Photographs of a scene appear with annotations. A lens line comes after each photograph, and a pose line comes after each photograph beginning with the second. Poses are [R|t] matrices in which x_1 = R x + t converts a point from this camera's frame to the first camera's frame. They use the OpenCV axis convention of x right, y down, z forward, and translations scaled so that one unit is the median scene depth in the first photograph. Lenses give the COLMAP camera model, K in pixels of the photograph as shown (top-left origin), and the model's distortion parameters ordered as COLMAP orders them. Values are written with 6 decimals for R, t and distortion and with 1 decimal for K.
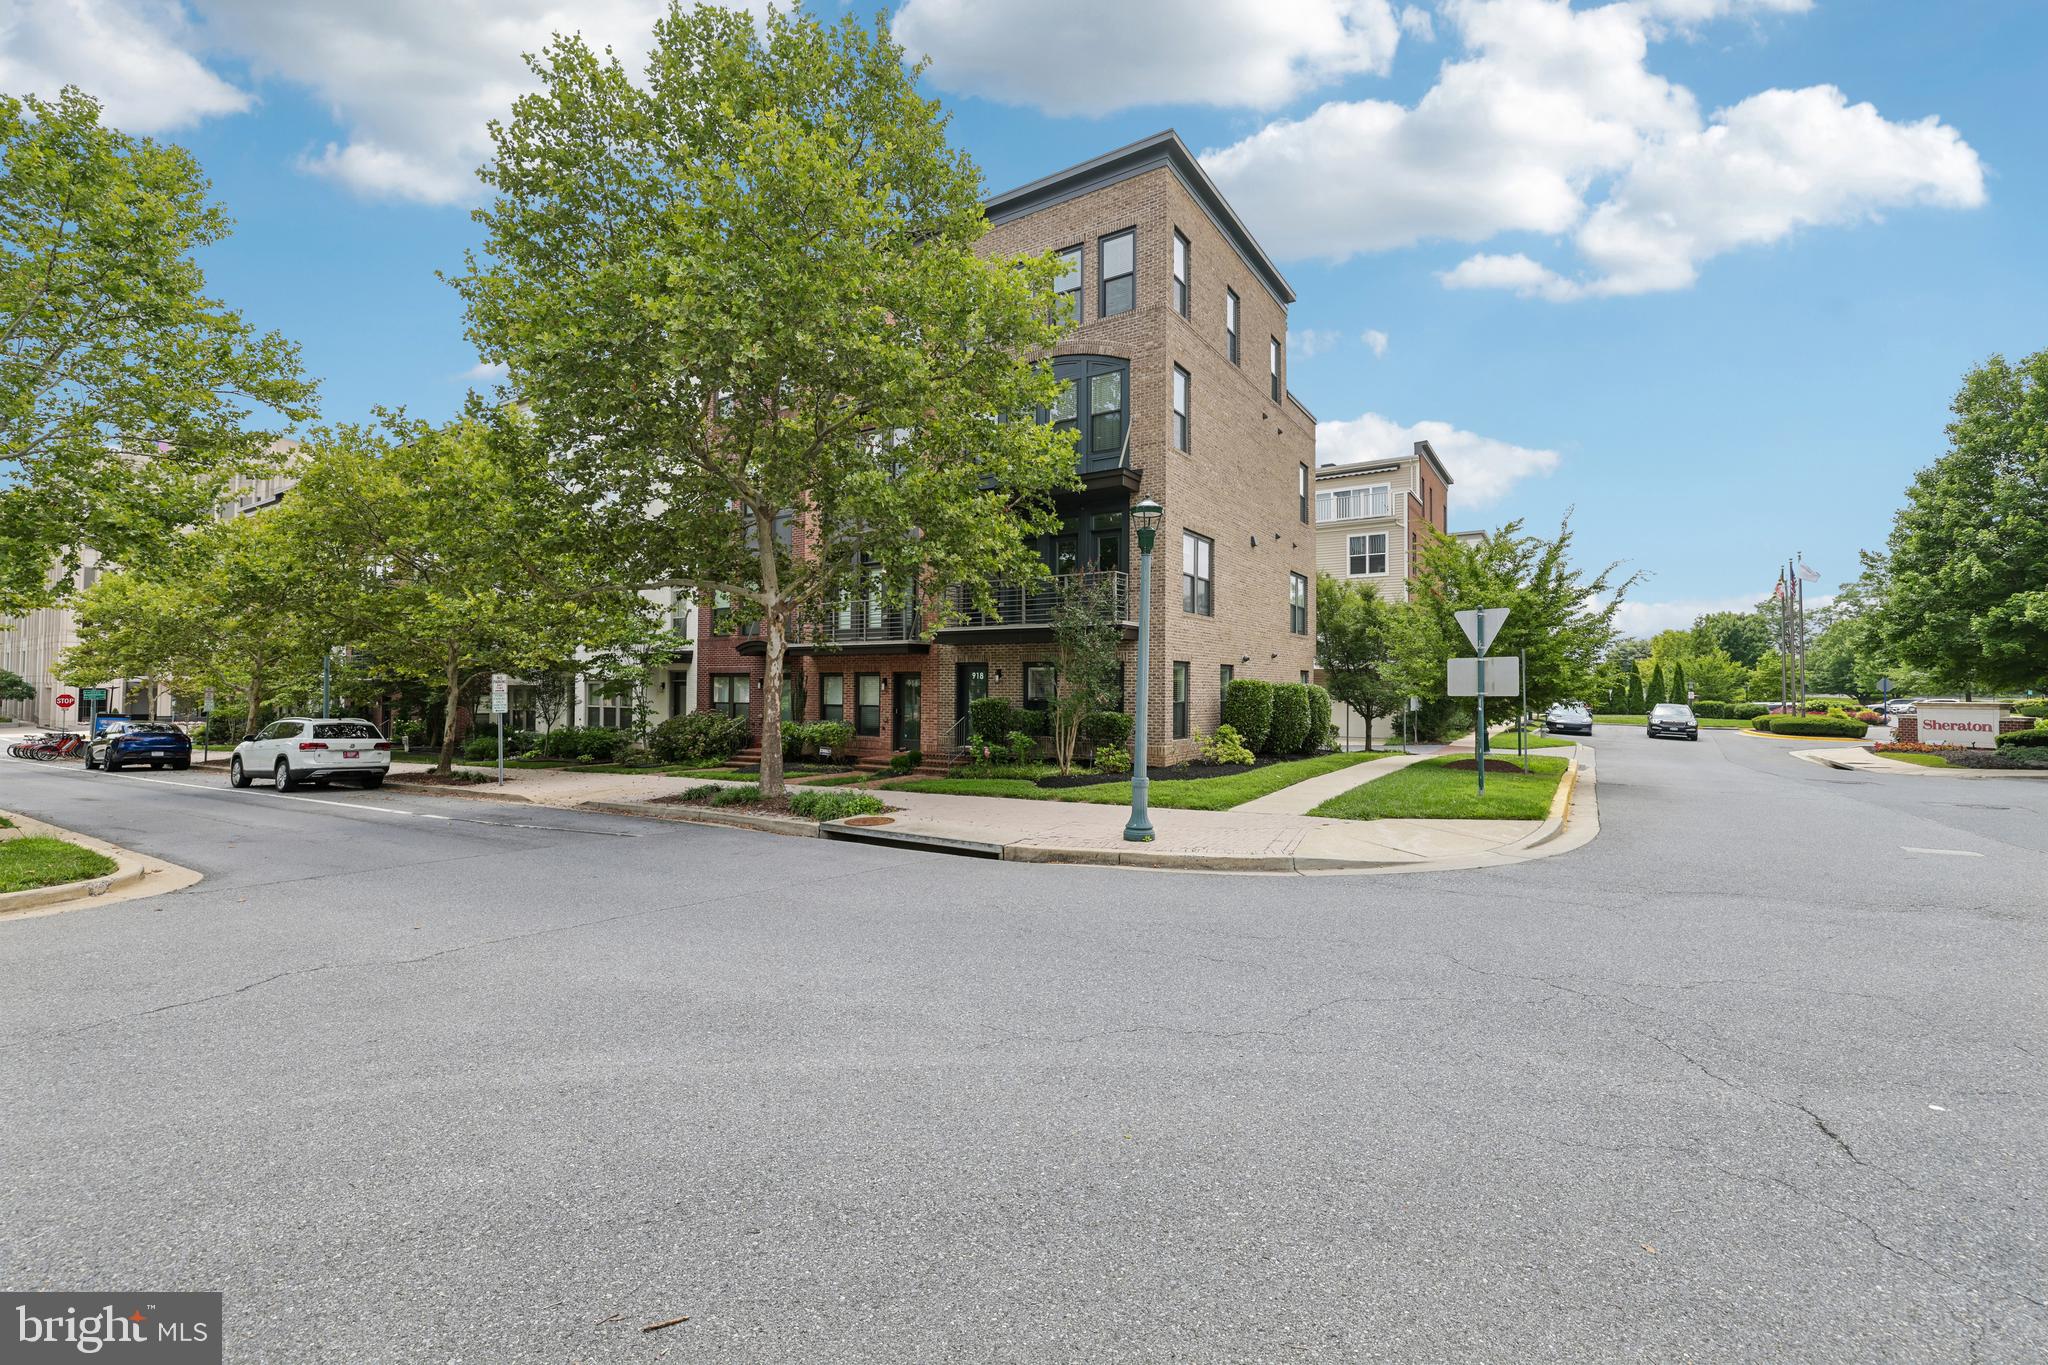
lens RADIAL K [[872.4, 0, 977.2], [0, 872.4, 684.8], [0, 0, 1]] dist [-0.001147, -0.000136]
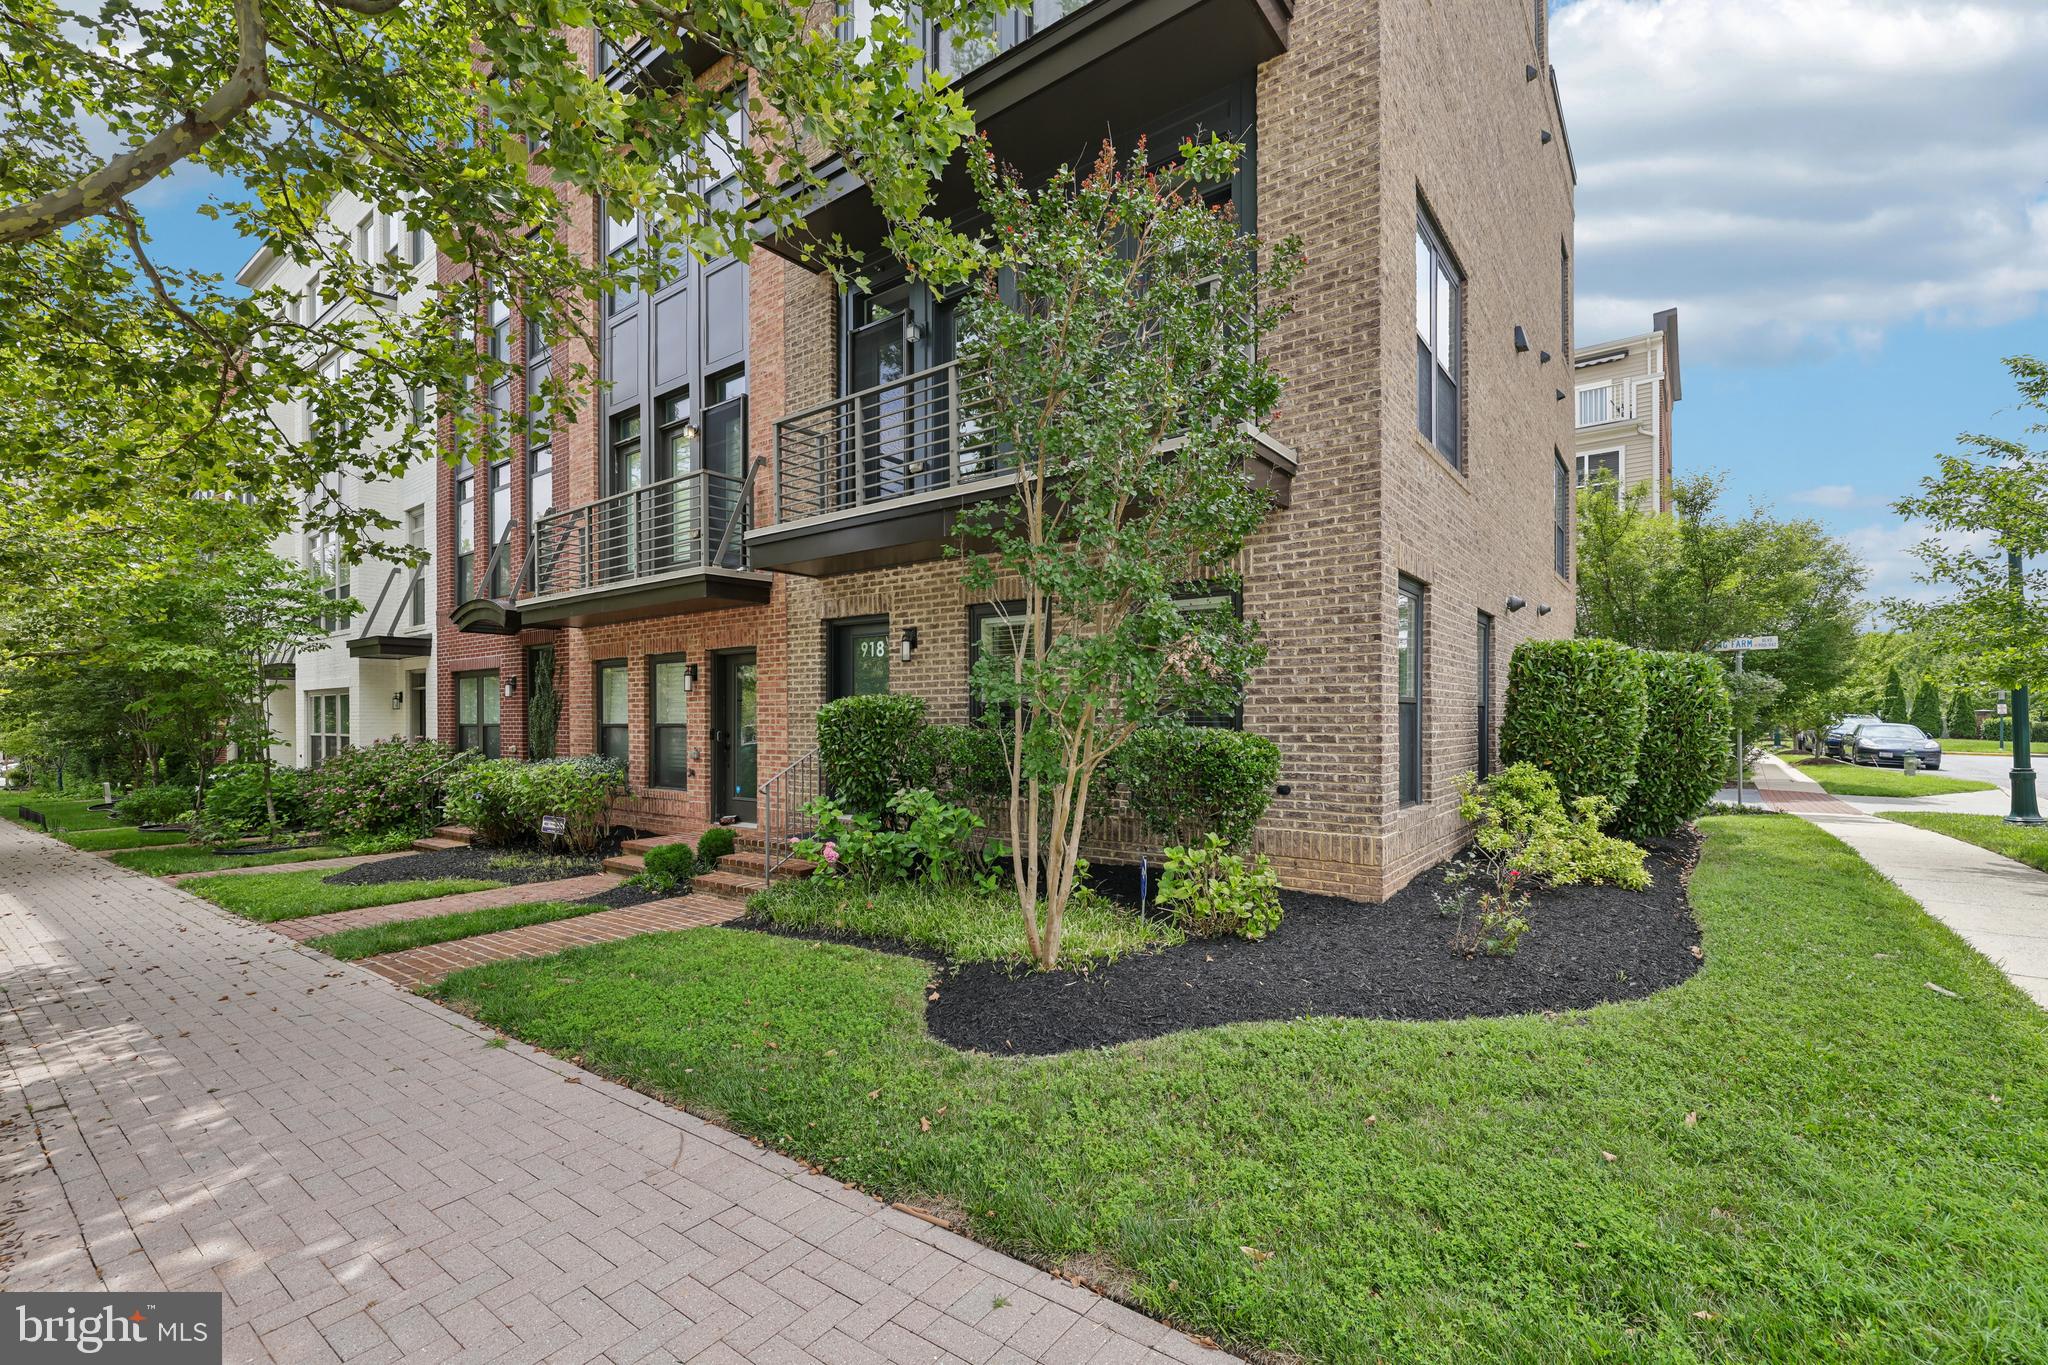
lens RADIAL K [[905.4, 0, 958.8], [0, 905.4, 730.3], [0, 0, 1]] dist [-0.001972, -0.000193]
pose [[0.997266, -0.008911, -0.073360, 0.073370], [0.010193, 0.999801, 0.017120, 0.021473], [0.073193, -0.017821, 0.997159, 0.561521]]
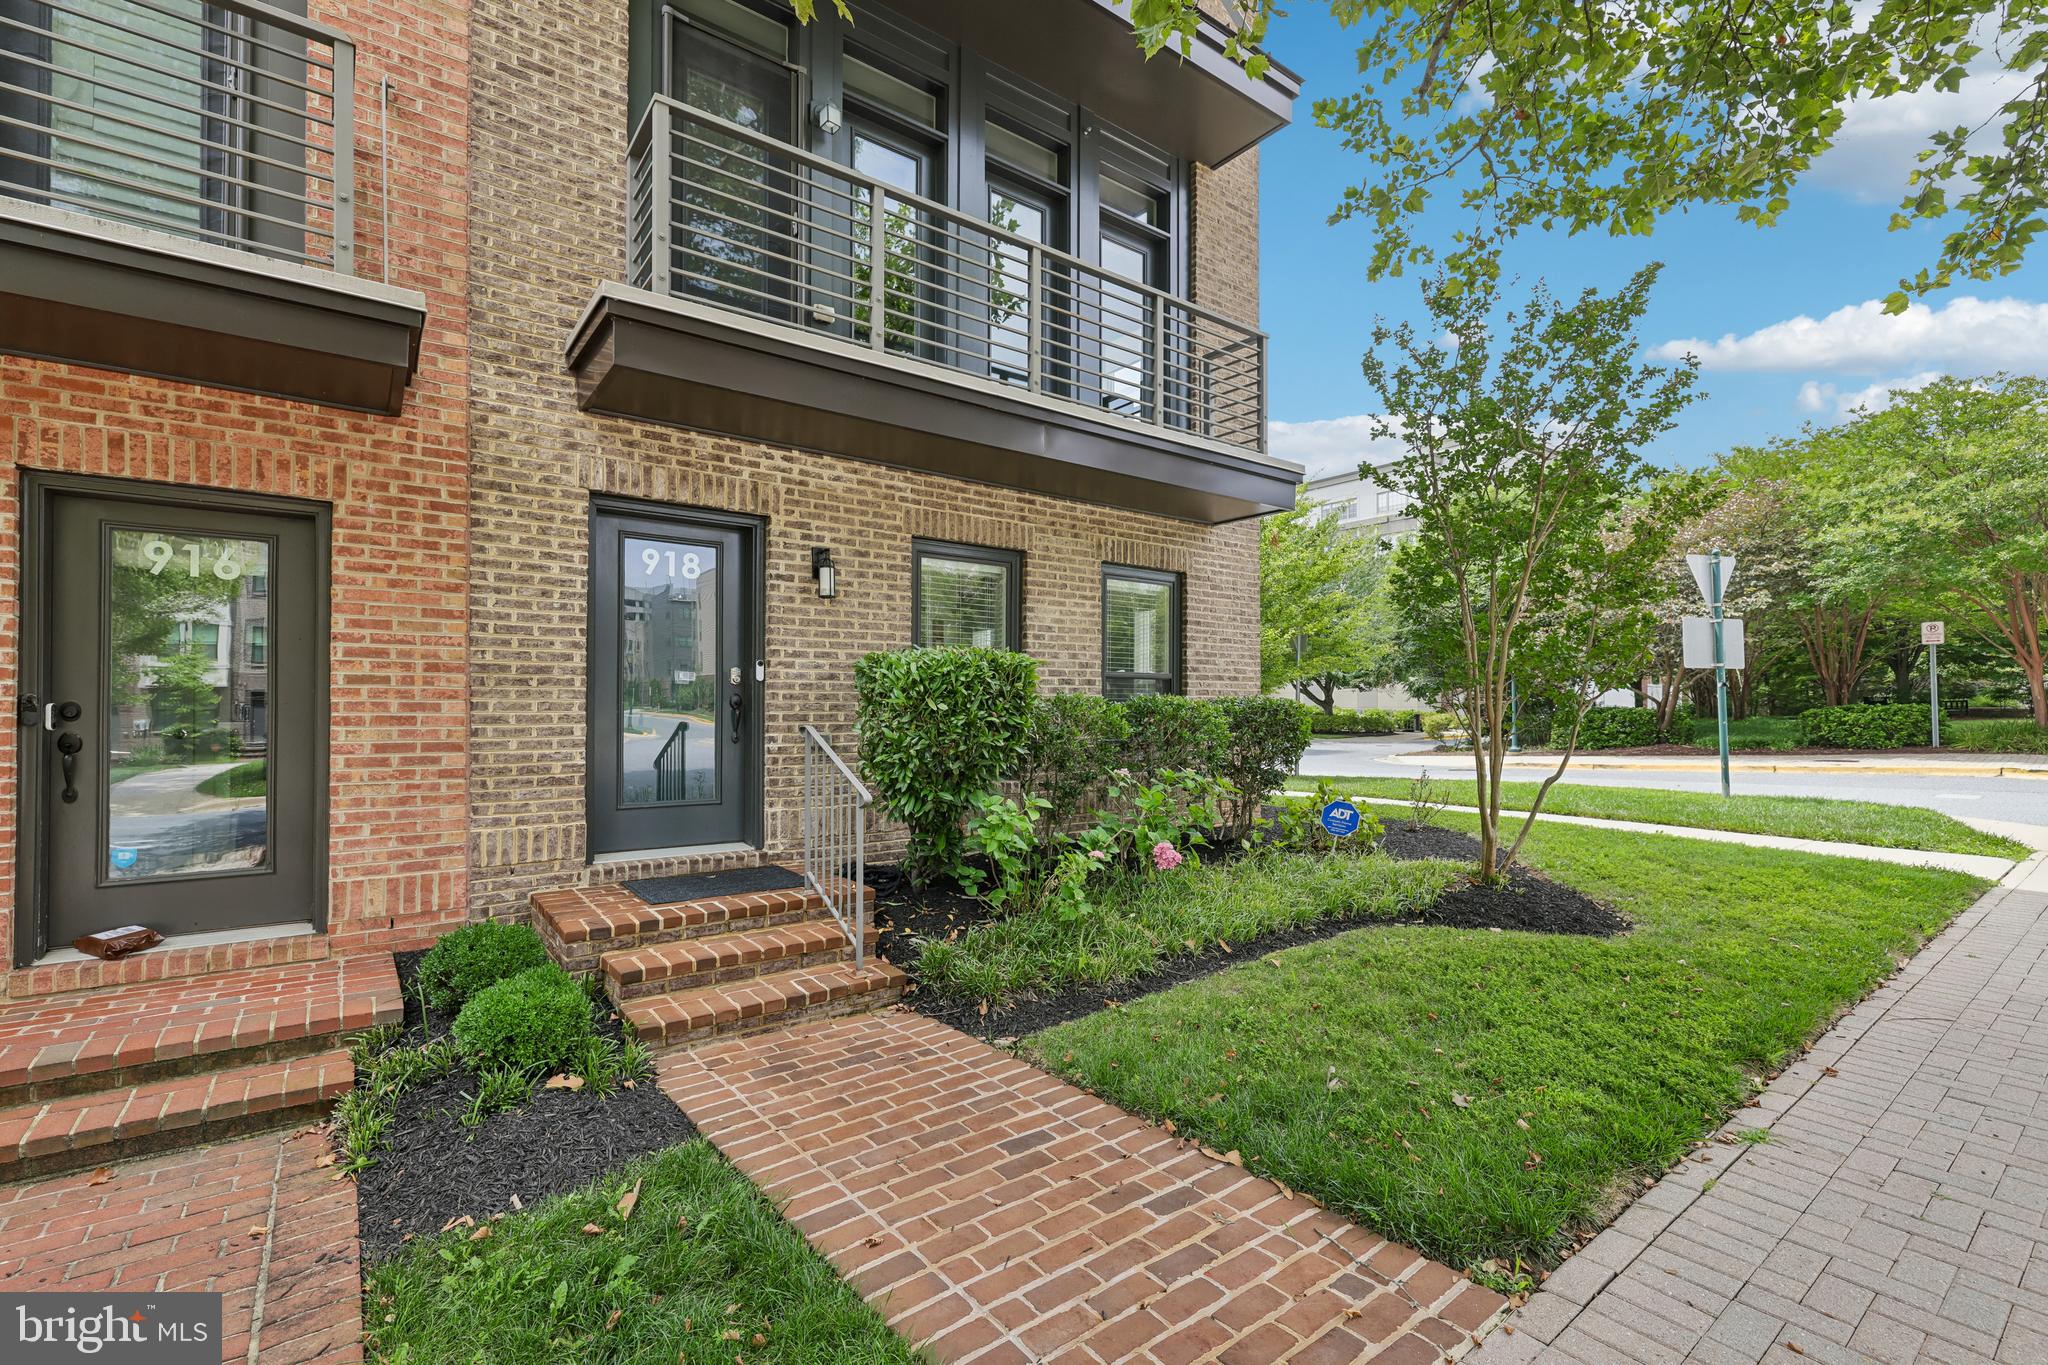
lens RADIAL K [[868.8, 0, 1055.4], [0, 868.8, 704.9], [0, 0, 1]] dist [-0.000874, -0.000125]
pose [[0.306472, 0.000600, 0.951880, -0.199756], [-0.003369, 0.999994, 0.000455, 0.029068], [-0.951874, -0.003346, 0.306472, 0.812945]]
